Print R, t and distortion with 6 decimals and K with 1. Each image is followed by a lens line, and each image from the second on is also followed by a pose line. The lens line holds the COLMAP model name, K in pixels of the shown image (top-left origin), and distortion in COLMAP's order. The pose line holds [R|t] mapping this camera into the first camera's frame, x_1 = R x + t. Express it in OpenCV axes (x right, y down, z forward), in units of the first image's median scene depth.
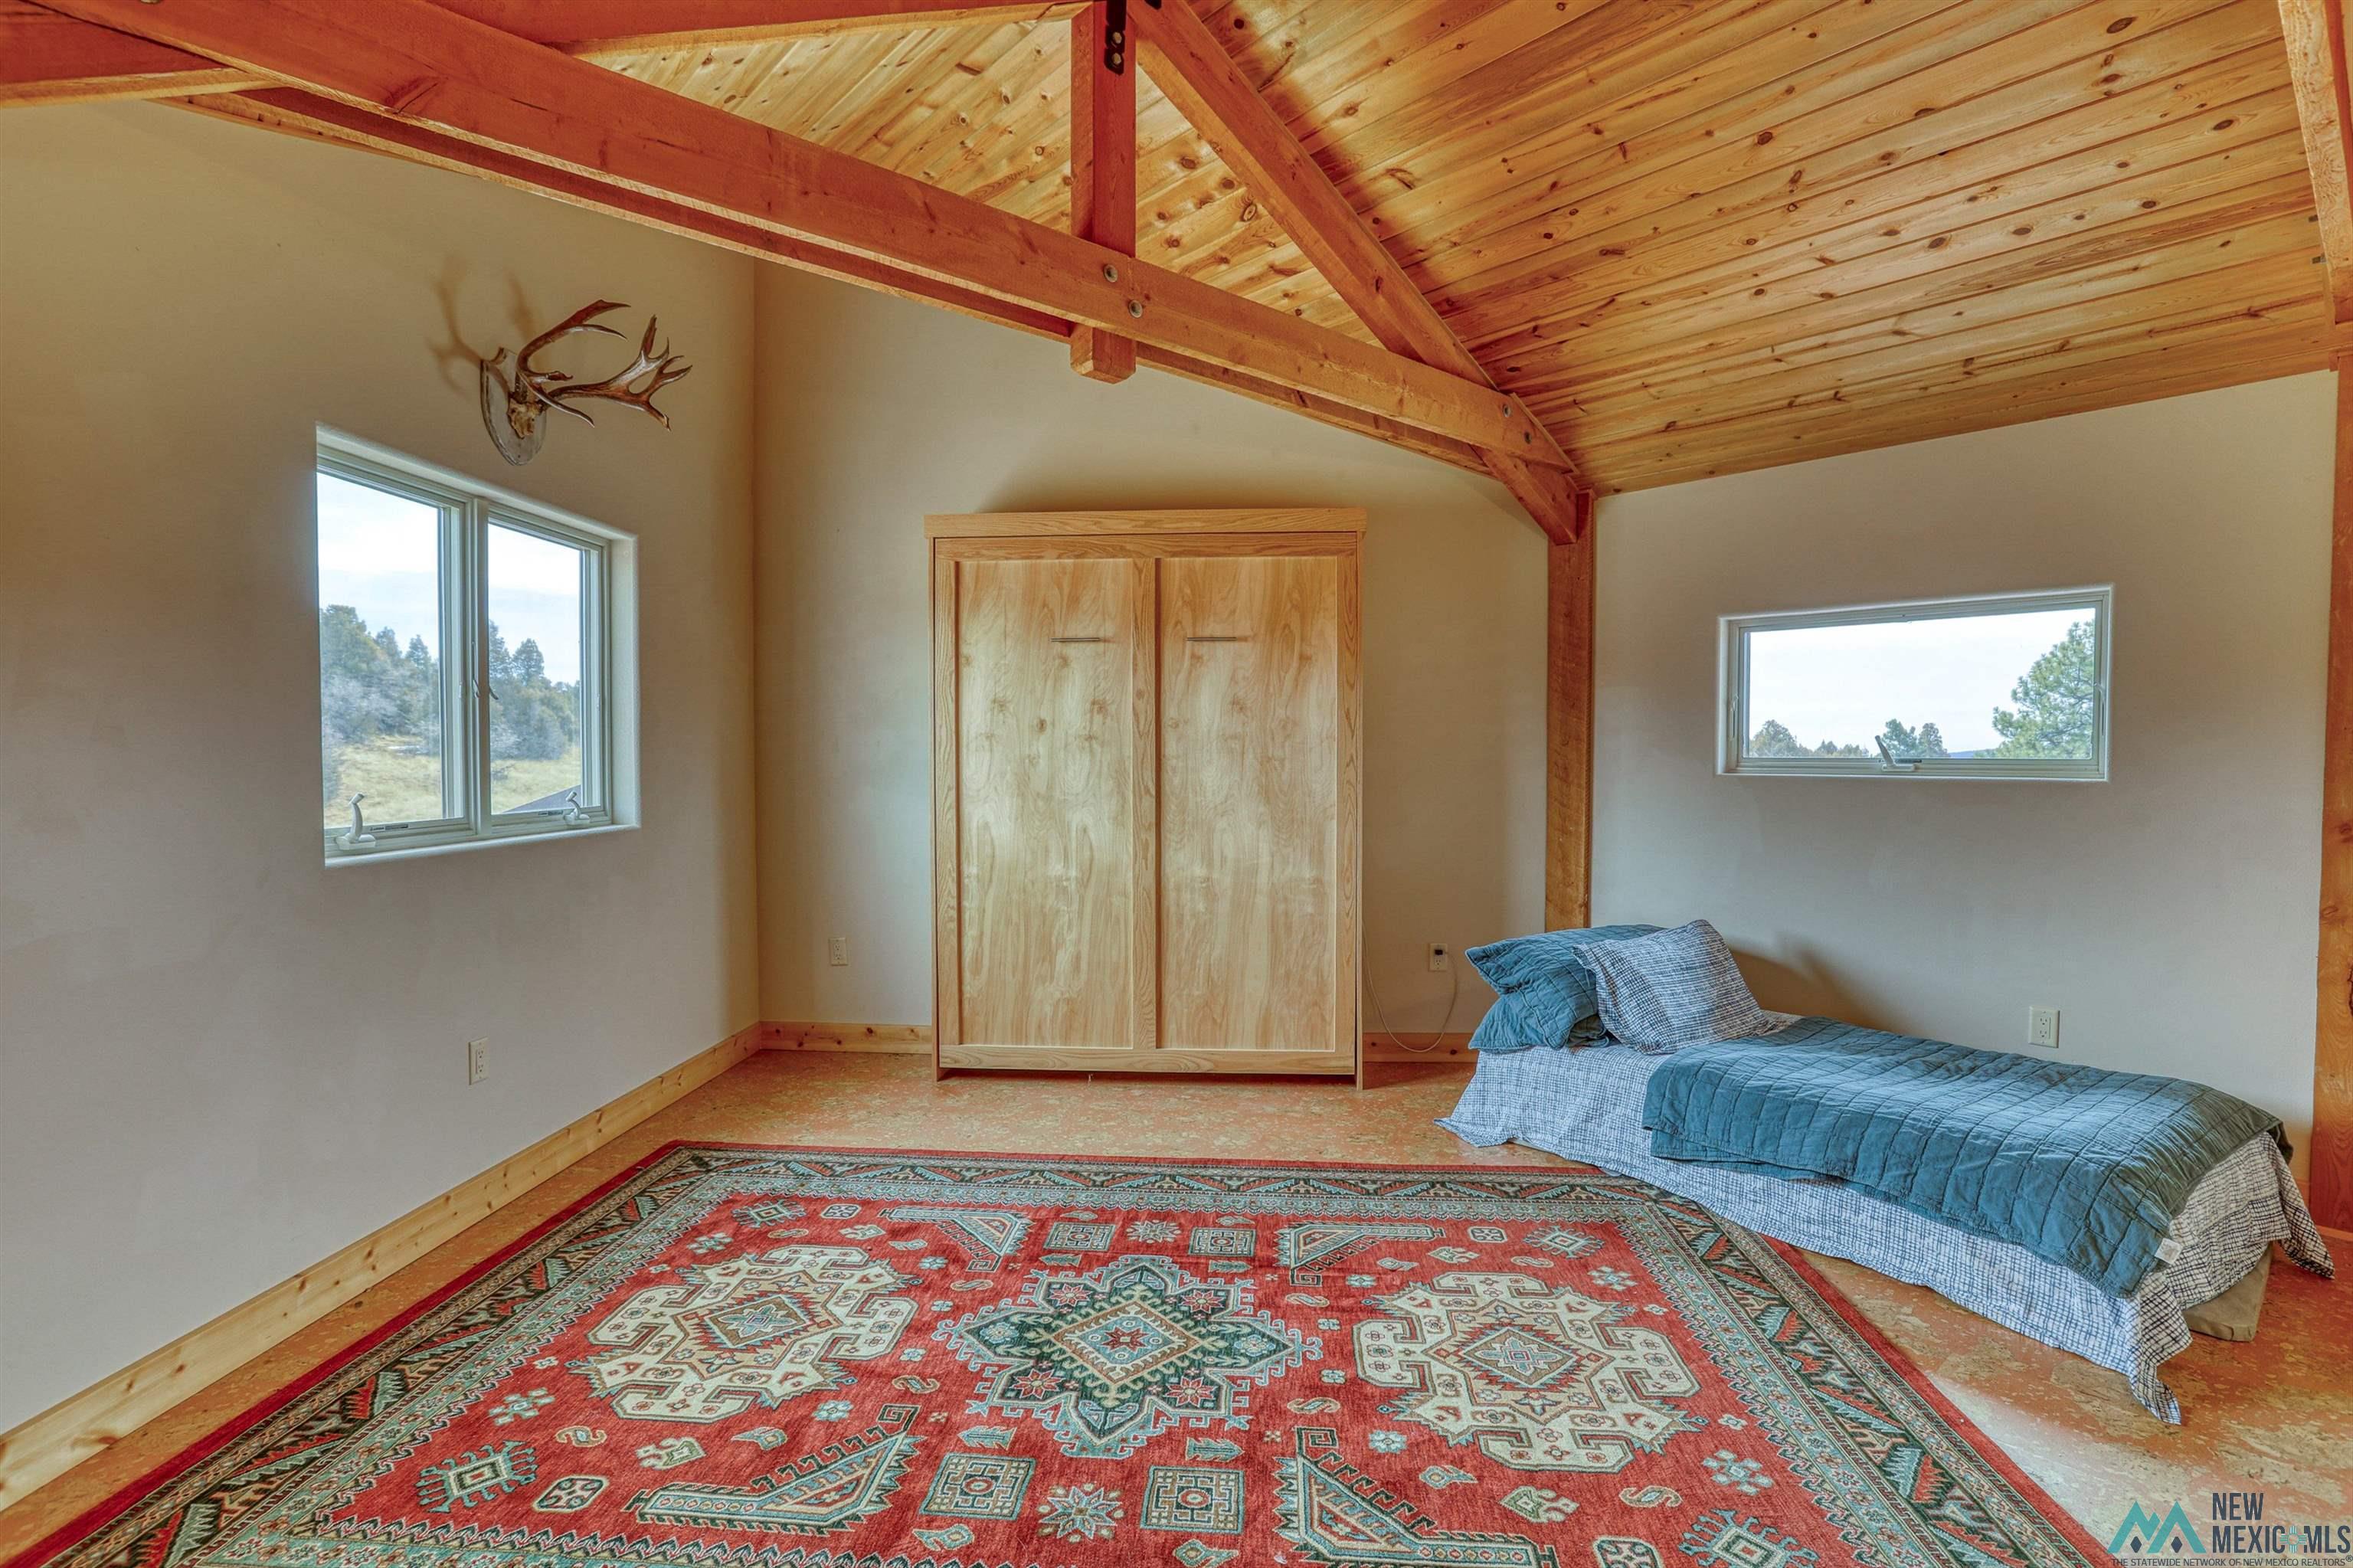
lens RADIAL K [[1163.1, 0, 1184.1], [0, 1163.1, 743.8], [0, 0, 1]] dist [-0.046822, 0.026650]
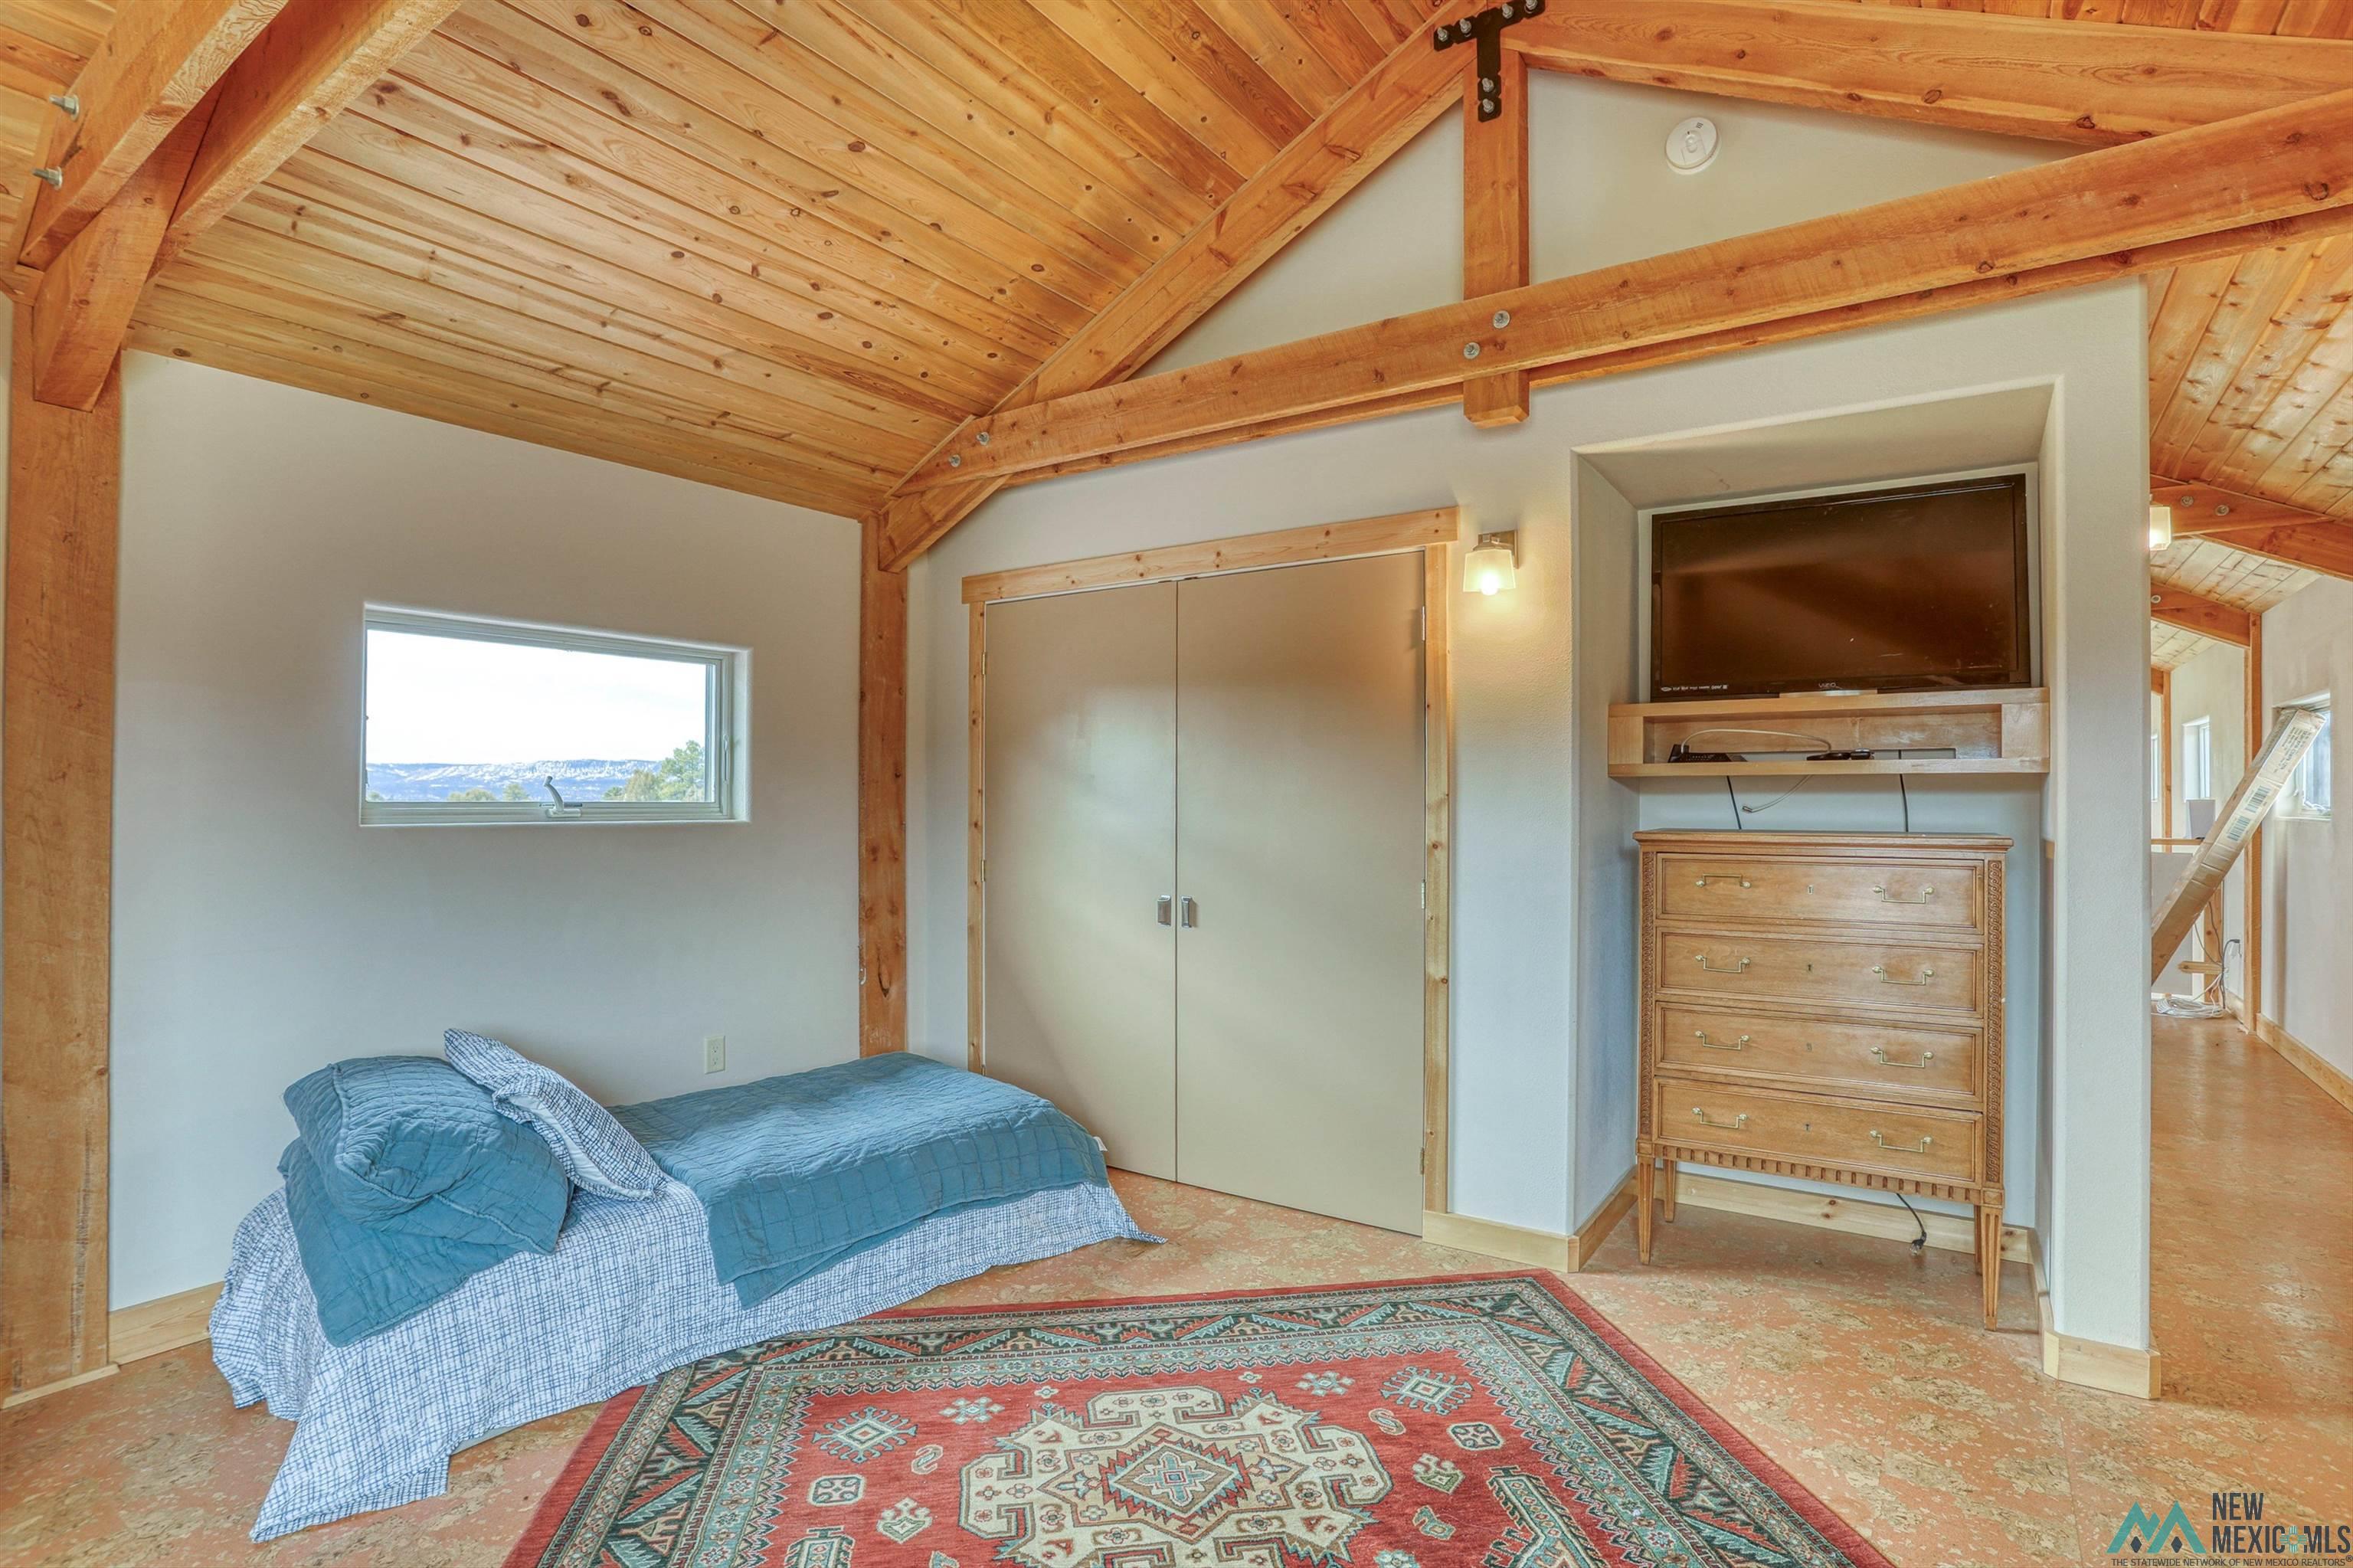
lens RADIAL K [[1171.9, 0, 1176.5], [0, 1171.9, 784.0], [0, 0, 1]] dist [-0.032647, 0.000753]
pose [[-0.233205, 0.006609, 0.972405, -0.491455], [-0.014640, 0.999840, -0.010307, -0.000865], [-0.972317, -0.016639, -0.233071, 1.005741]]
